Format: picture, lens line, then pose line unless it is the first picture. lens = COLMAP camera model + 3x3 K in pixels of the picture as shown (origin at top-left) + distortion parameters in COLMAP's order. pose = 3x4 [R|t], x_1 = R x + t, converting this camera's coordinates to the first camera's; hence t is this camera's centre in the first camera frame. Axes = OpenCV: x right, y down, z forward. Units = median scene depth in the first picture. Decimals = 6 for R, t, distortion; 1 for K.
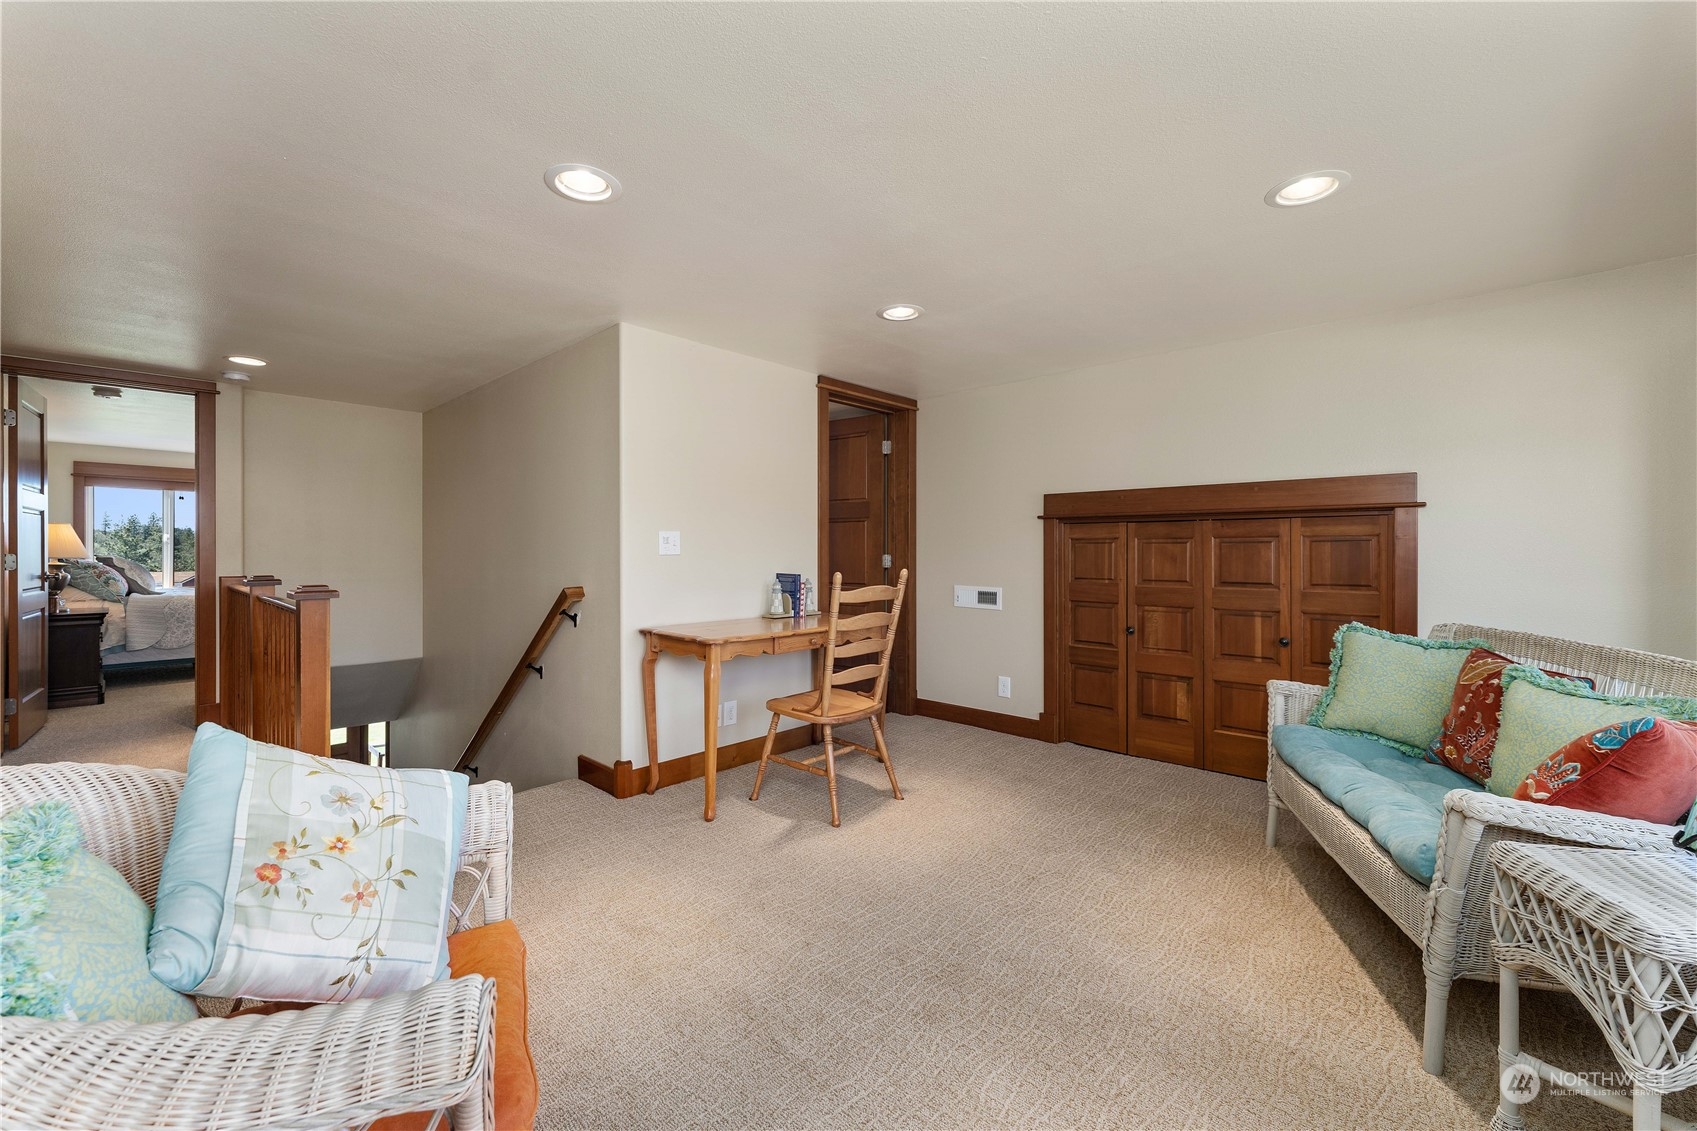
lens RADIAL K [[691.5, 0, 839.4], [0, 691.5, 563.7], [0, 0, 1]] dist [0.003898, 0.001388]
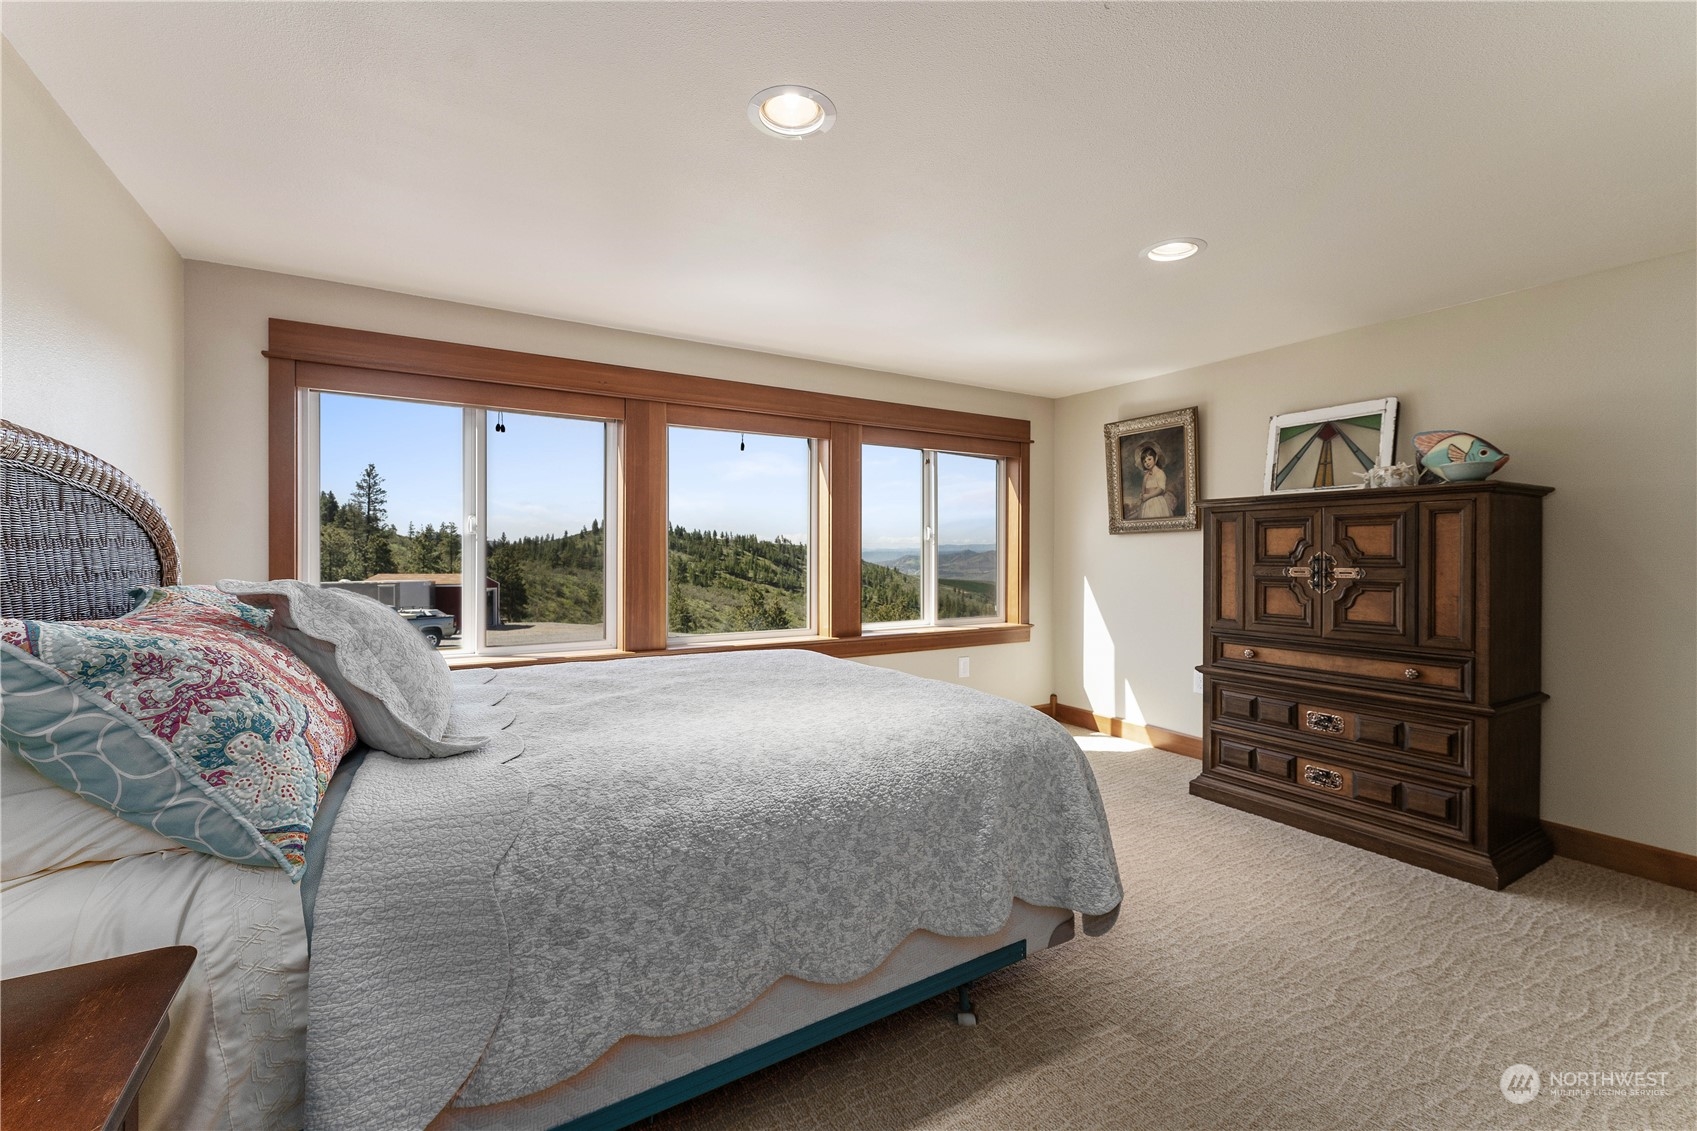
lens RADIAL K [[691.5, 0, 855.9], [0, 691.5, 553.8], [0, 0, 1]] dist [0.003898, 0.001388]
pose [[0.970954, -0.006308, -0.239184, -0.821512], [0.003256, 0.999908, -0.013154, -0.017340], [0.239245, 0.011993, 0.970885, 0.831404]]
